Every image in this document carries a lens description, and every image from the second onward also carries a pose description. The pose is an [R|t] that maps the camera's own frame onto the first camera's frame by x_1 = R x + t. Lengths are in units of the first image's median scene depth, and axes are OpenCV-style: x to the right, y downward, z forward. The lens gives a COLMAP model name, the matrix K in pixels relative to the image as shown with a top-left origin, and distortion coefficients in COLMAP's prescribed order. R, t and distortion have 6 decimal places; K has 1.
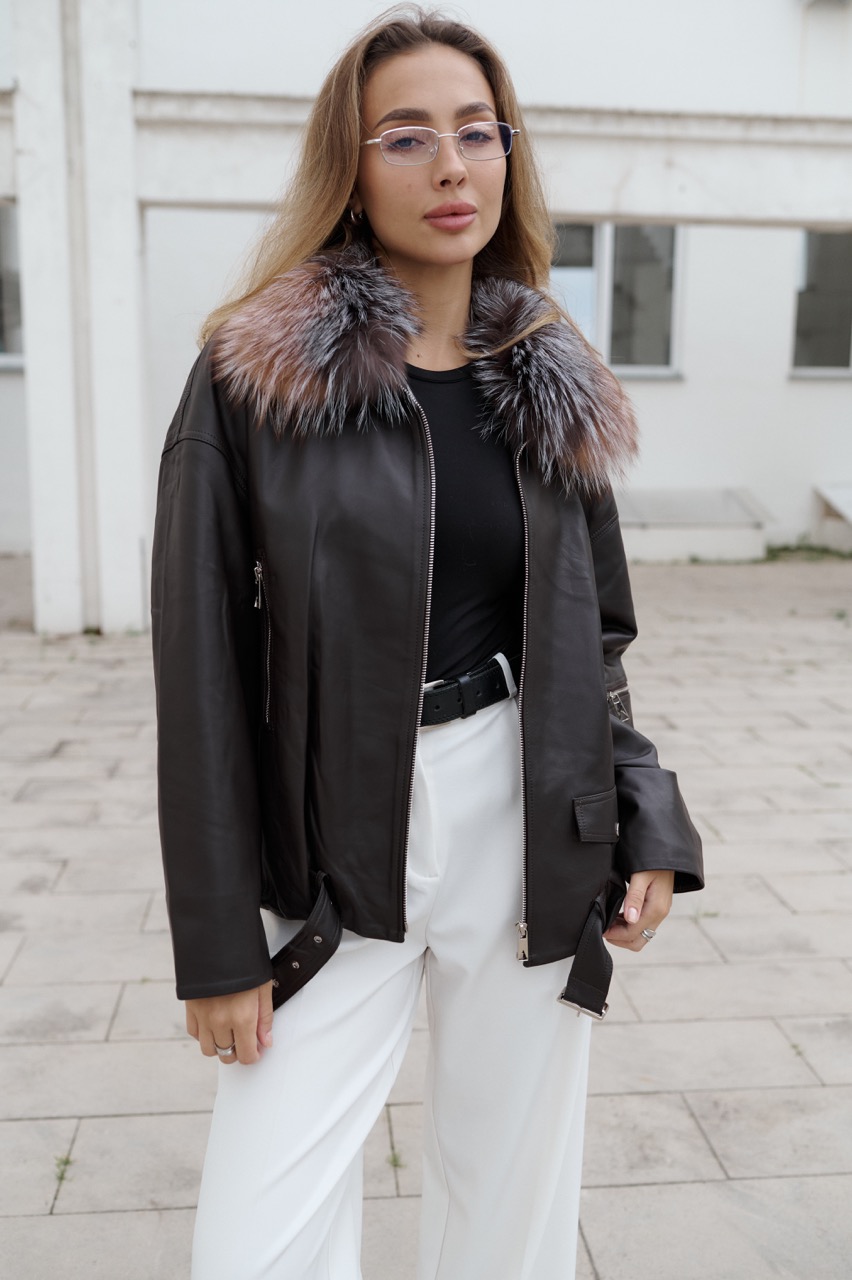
lens RADIAL K [[1253.5, 0, 426.0], [0, 1253.5, 640.0], [0, 0, 1]] dist [0.024194, -0.037092]
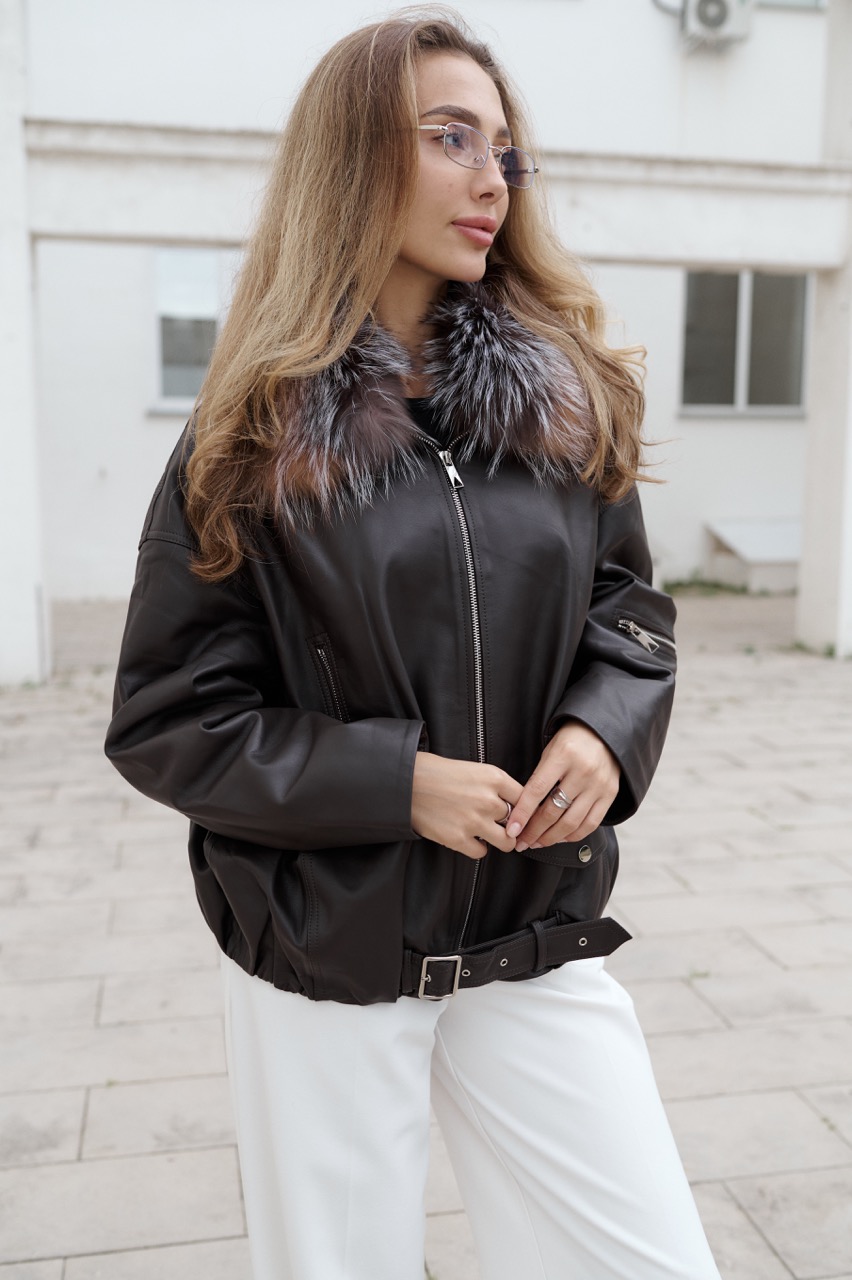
lens RADIAL K [[1253.5, 0, 426.0], [0, 1253.5, 640.0], [0, 0, 1]] dist [0.024194, -0.037092]
pose [[0.994449, -0.020622, 0.103175, -0.081694], [0.023658, 0.999320, -0.028283, -0.014914], [-0.102521, 0.030567, 0.994261, 0.068808]]
